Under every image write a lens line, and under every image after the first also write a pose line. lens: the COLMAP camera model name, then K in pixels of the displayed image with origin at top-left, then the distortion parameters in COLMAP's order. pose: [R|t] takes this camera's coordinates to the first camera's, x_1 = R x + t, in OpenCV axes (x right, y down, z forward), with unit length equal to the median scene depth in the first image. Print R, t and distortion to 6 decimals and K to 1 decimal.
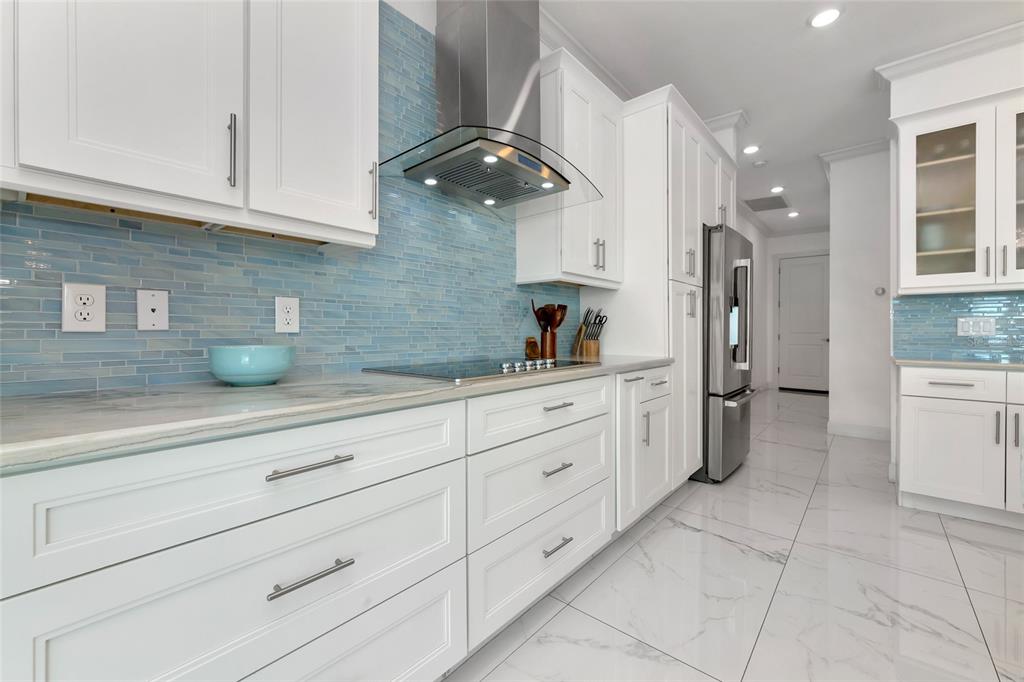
lens RADIAL K [[428.7, 0, 509.8], [0, 428.7, 330.5], [0, 0, 1]] dist [0.001432, 0.000139]
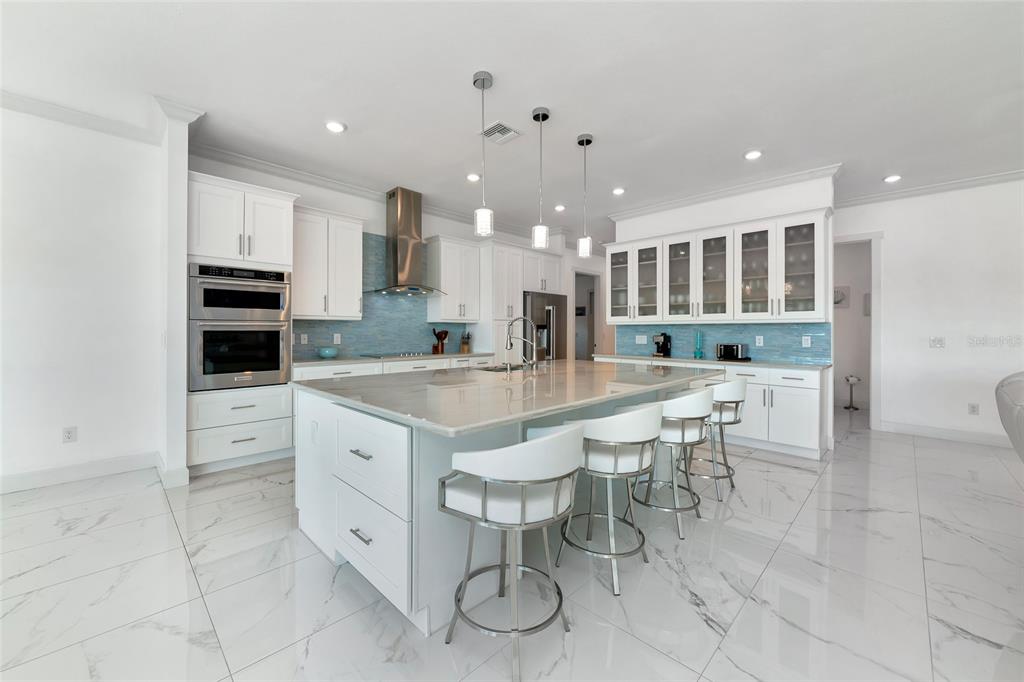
lens RADIAL K [[406.2, 0, 508.6], [0, 406.2, 327.0], [0, 0, 1]] dist [0.001598, 0.000041]
pose [[0.996758, -0.000378, -0.080462, 0.599246], [-0.000342, 0.999960, -0.008933, -0.055918], [0.080462, 0.008932, 0.996718, -1.150273]]
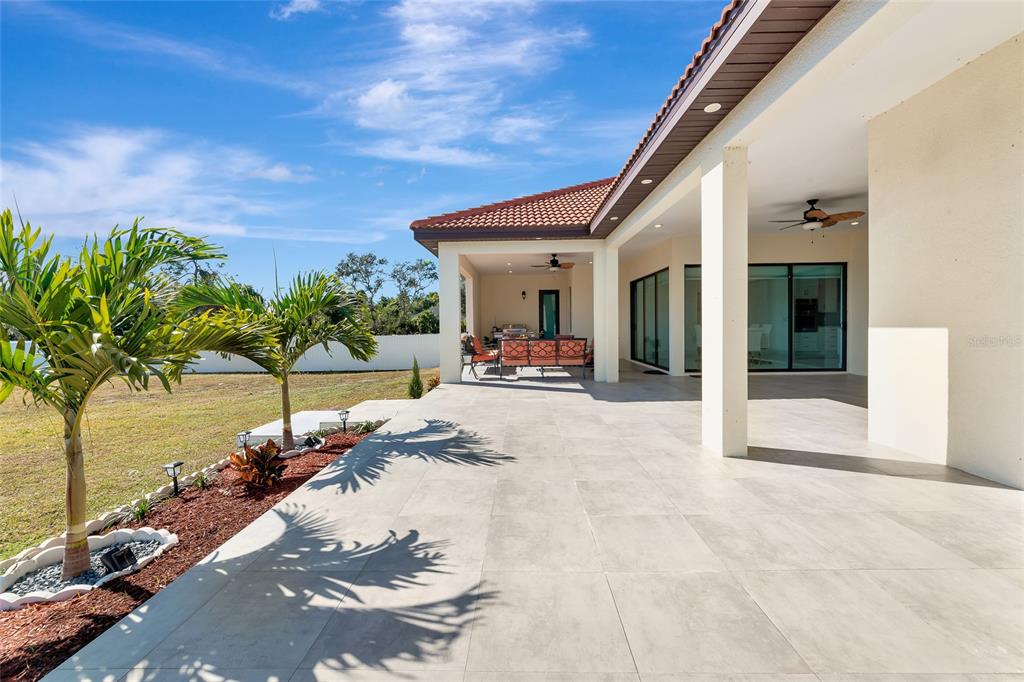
lens RADIAL K [[428.4, 0, 514.4], [0, 428.4, 335.0], [0, 0, 1]] dist [-0.001093, -0.000070]
pose [[0.642228, 0.008575, -0.766466, 1.267292], [0.012676, 0.999682, 0.021806, 0.008466], [0.766409, -0.023720, 0.641915, -5.656149]]
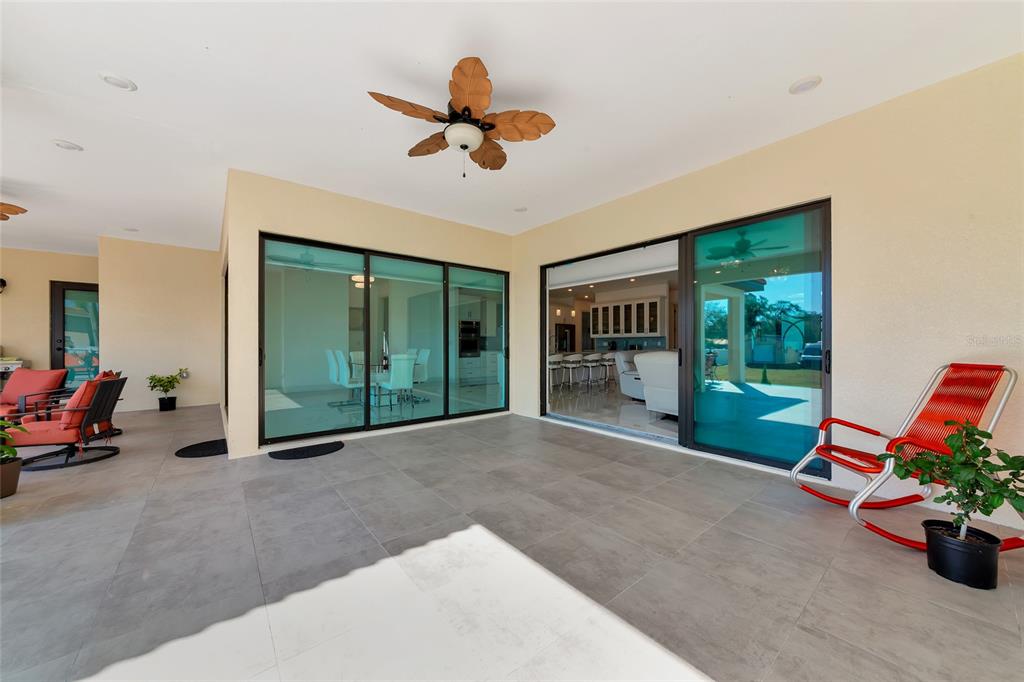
lens RADIAL K [[365.5, 0, 512.0], [0, 365.5, 341.0], [0, 0, 1]] dist [-0.002655, -0.000093]
pose [[0.984621, -0.005153, -0.174628, 0.771203], [0.003561, 0.999949, -0.009430, -0.007072], [0.174667, 0.008663, 0.984589, -3.687576]]
